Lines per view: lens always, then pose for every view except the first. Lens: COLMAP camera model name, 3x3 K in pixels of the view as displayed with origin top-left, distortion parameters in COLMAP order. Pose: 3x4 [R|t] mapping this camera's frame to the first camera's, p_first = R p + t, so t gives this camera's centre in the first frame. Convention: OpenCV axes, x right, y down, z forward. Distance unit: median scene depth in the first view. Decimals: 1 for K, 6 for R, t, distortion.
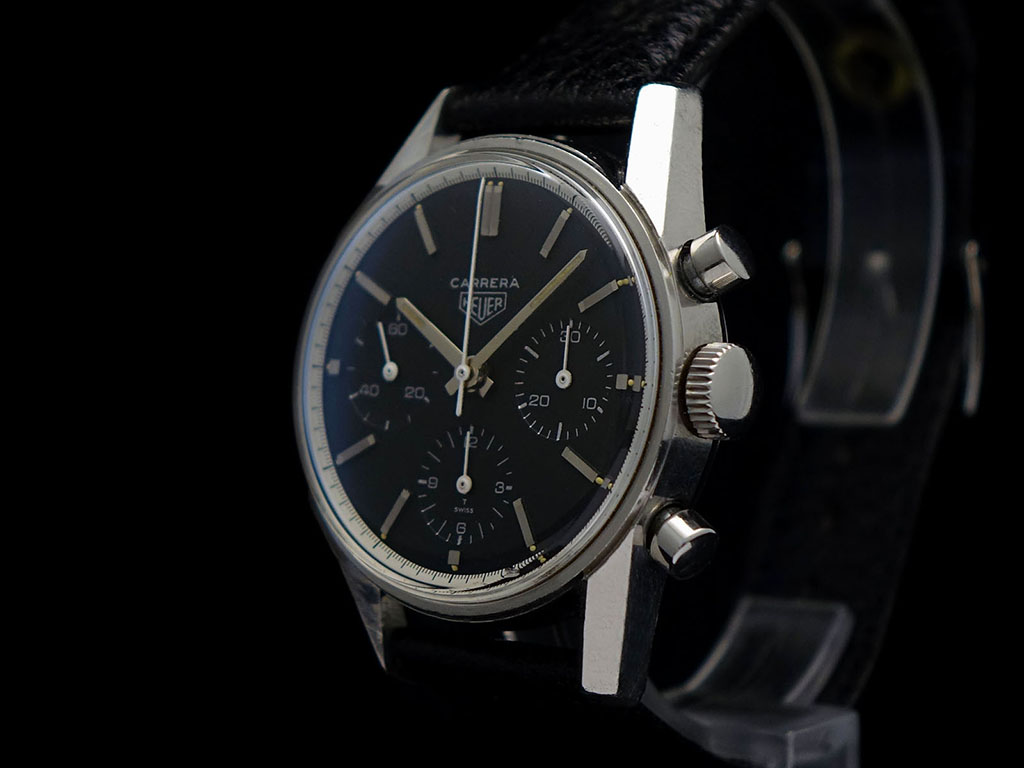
lens RADIAL K [[3482.4, 0, 512.0], [0, 3482.4, 384.0], [0, 0, 1]] dist [0.083048, -0.569212]
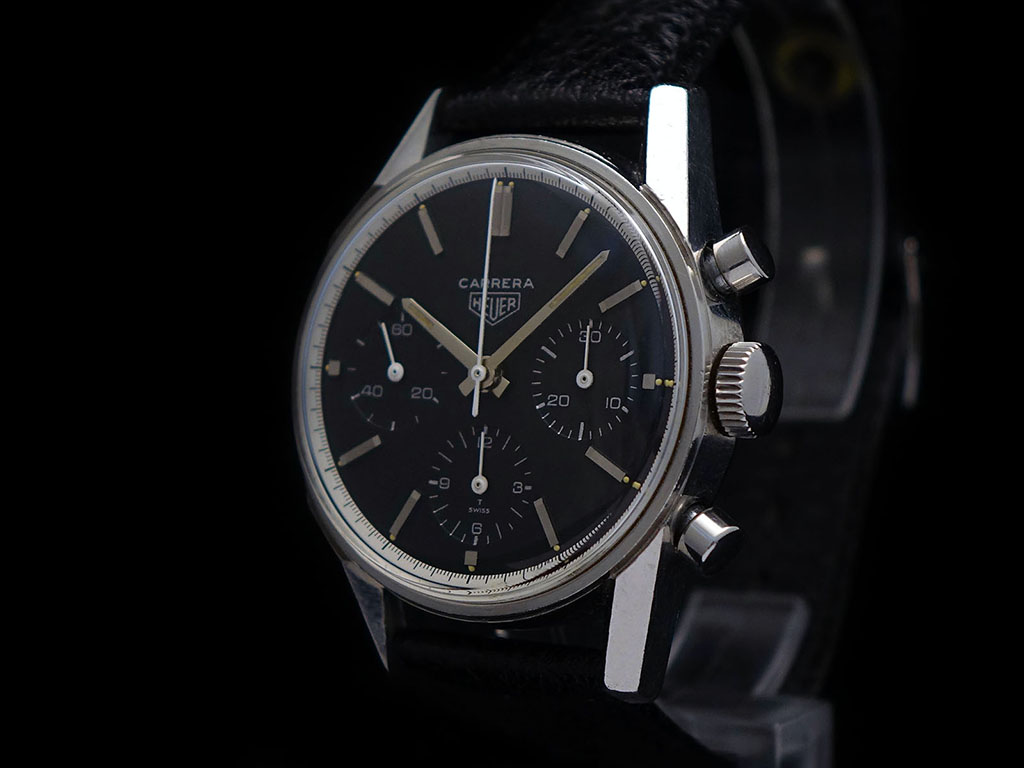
lens RADIAL K [[3482.4, 0, 512.0], [0, 3482.4, 384.0], [0, 0, 1]] dist [0.083048, -0.569212]
pose [[0.992161, -0.008866, 0.124653, -0.128826], [0.008150, 0.999947, 0.006247, -0.006289], [-0.124702, -0.005182, 0.992181, 0.006168]]
